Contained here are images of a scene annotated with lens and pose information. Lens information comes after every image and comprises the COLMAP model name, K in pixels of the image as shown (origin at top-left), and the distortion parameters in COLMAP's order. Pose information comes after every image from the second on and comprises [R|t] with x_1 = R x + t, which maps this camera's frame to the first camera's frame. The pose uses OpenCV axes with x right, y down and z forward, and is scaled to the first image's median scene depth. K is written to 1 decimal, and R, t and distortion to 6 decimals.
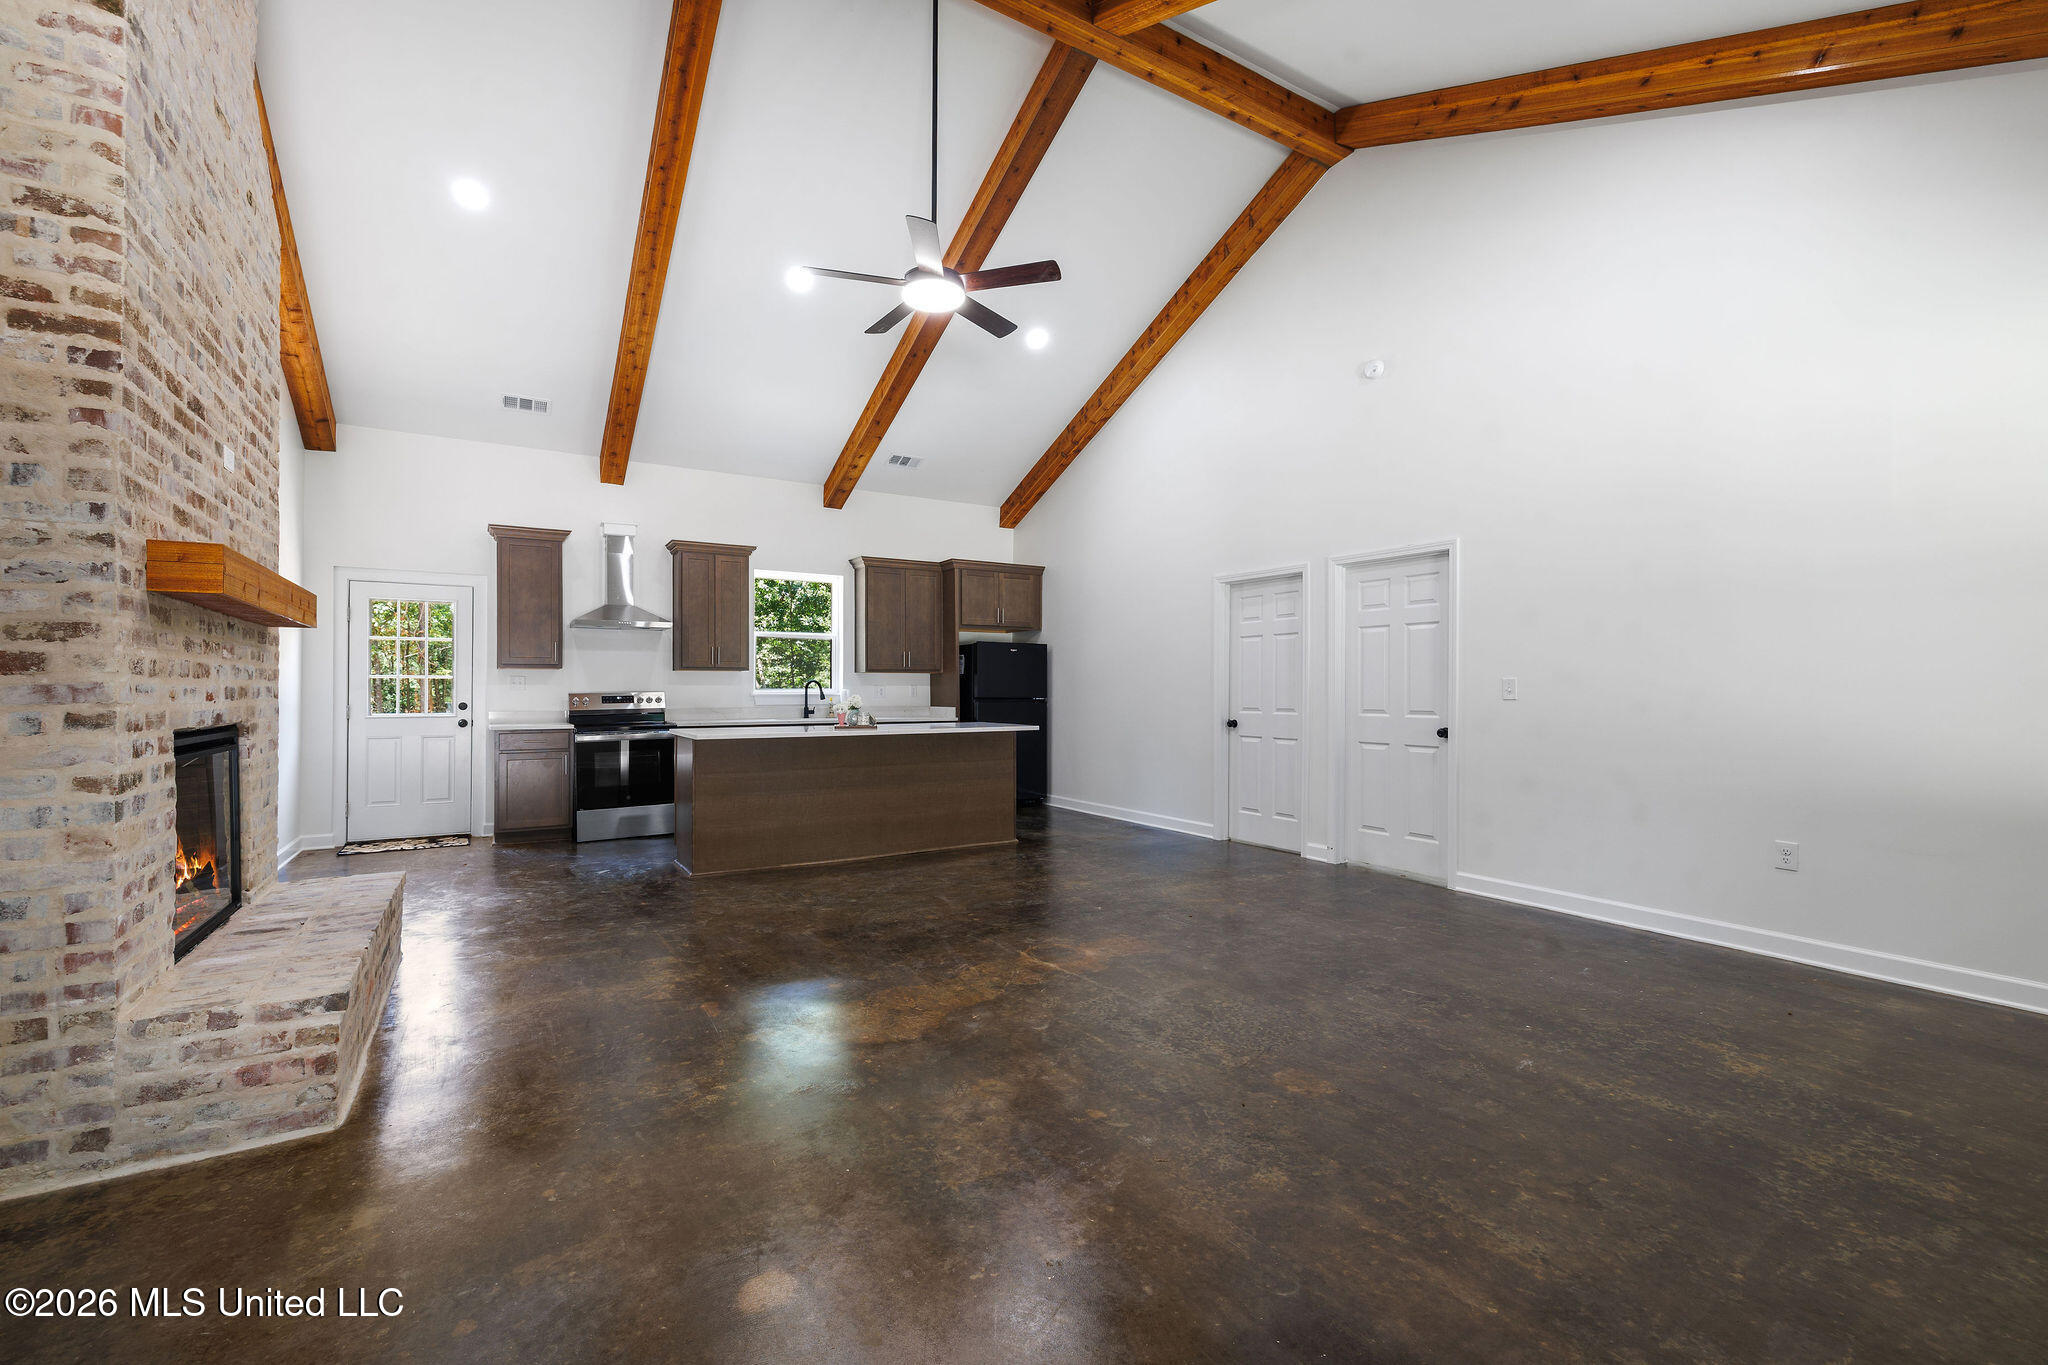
lens RADIAL K [[854.7, 0, 1013.6], [0, 854.7, 682.2], [0, 0, 1]] dist [0.002635, 0.000122]
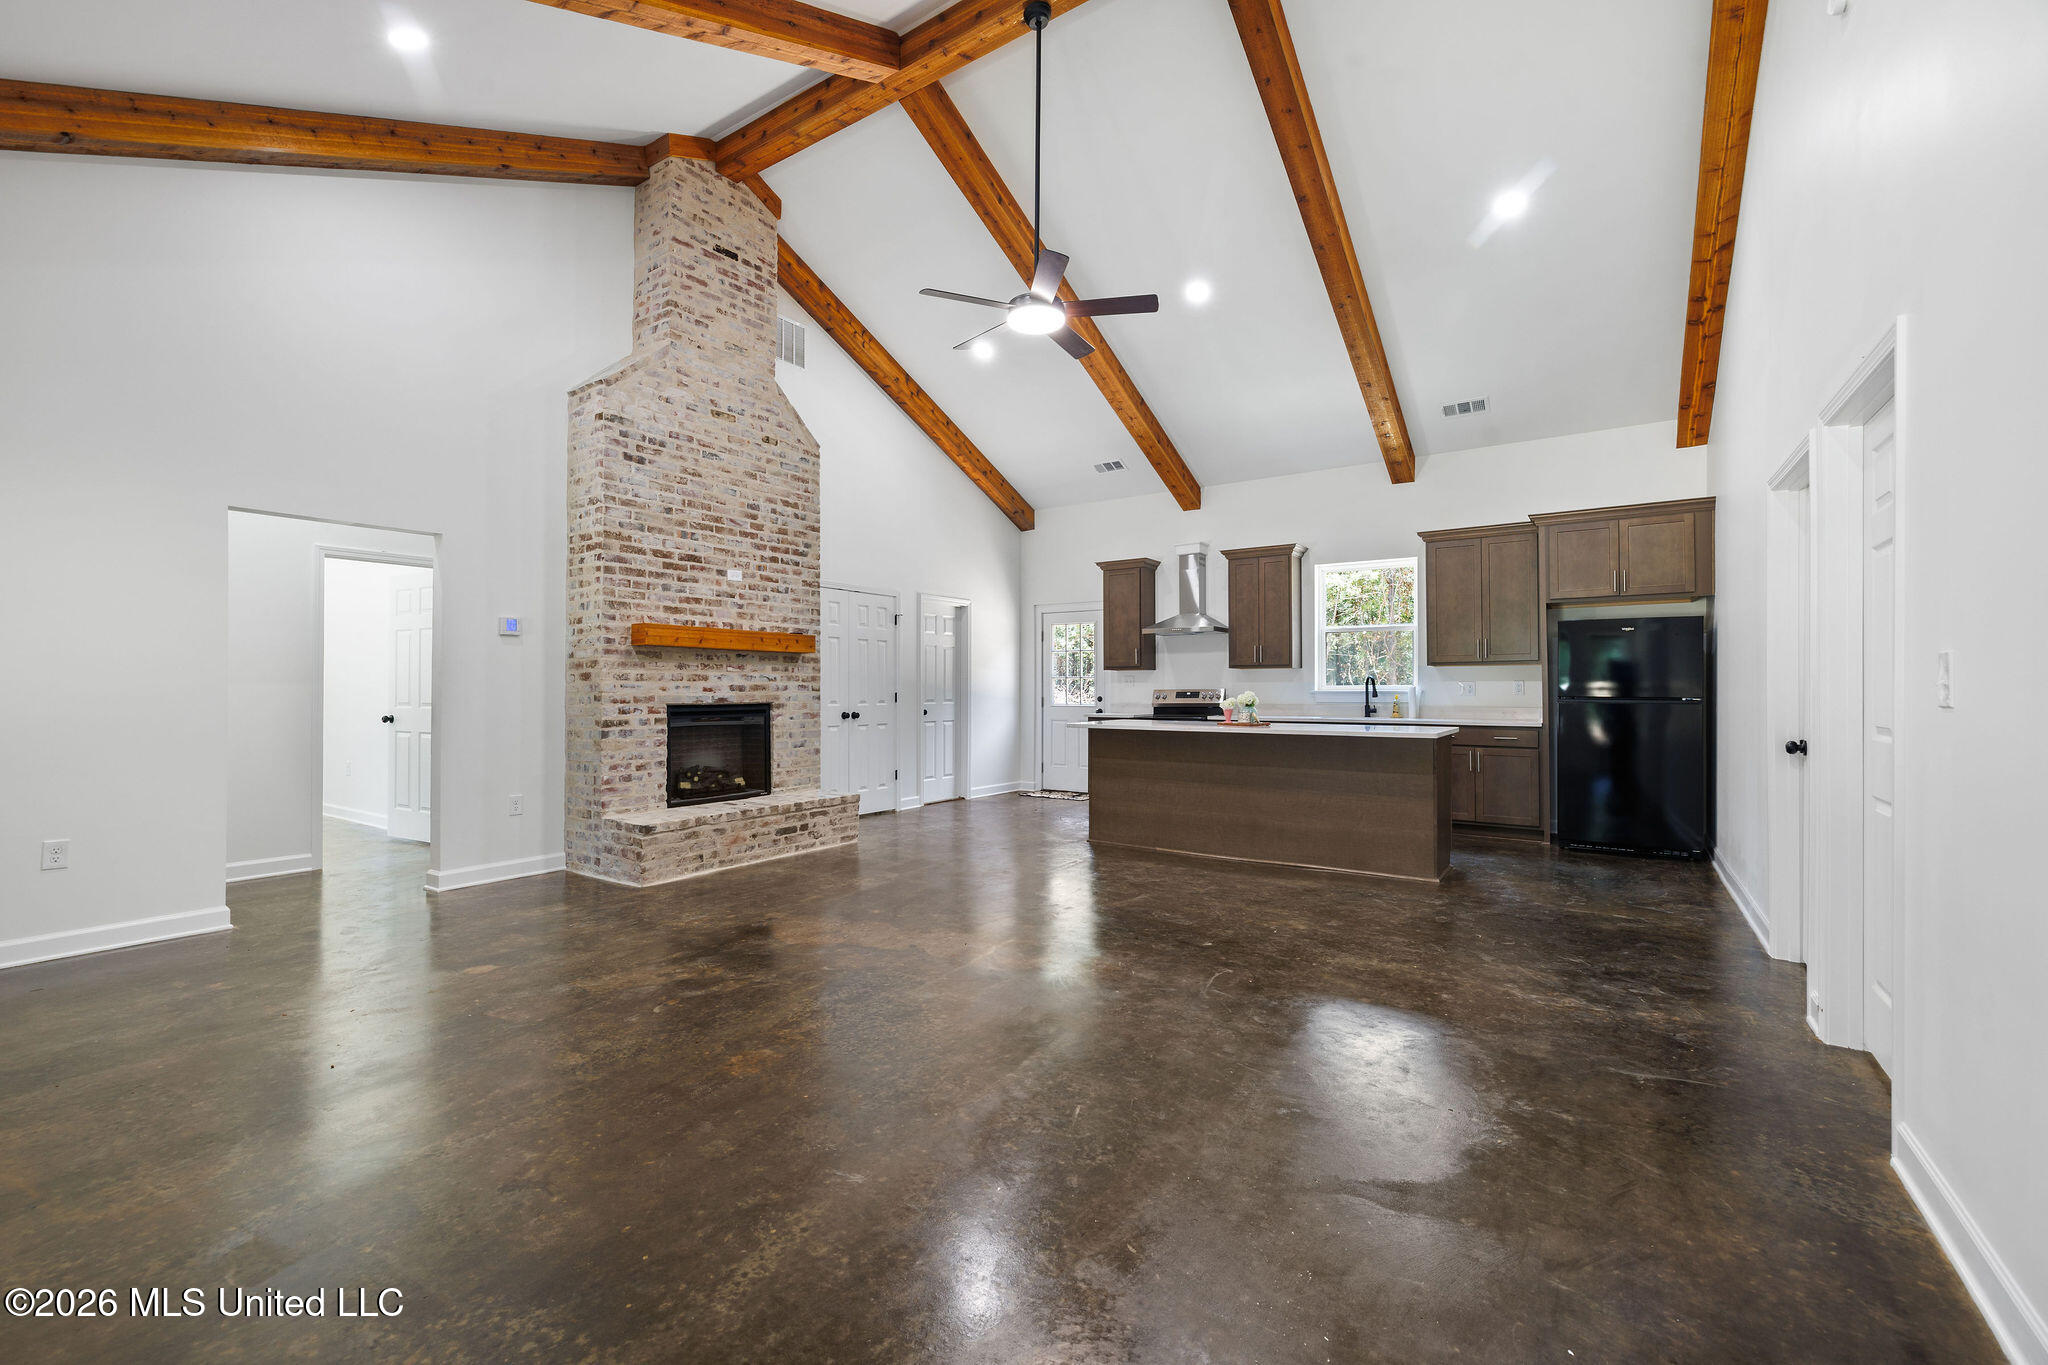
lens RADIAL K [[854.7, 0, 1013.6], [0, 854.7, 682.2], [0, 0, 1]] dist [0.002635, 0.000122]
pose [[0.411266, -0.006608, -0.911492, 0.520728], [0.009349, 0.999952, -0.003032, 0.004539], [0.911468, -0.007275, 0.411308, 0.317514]]
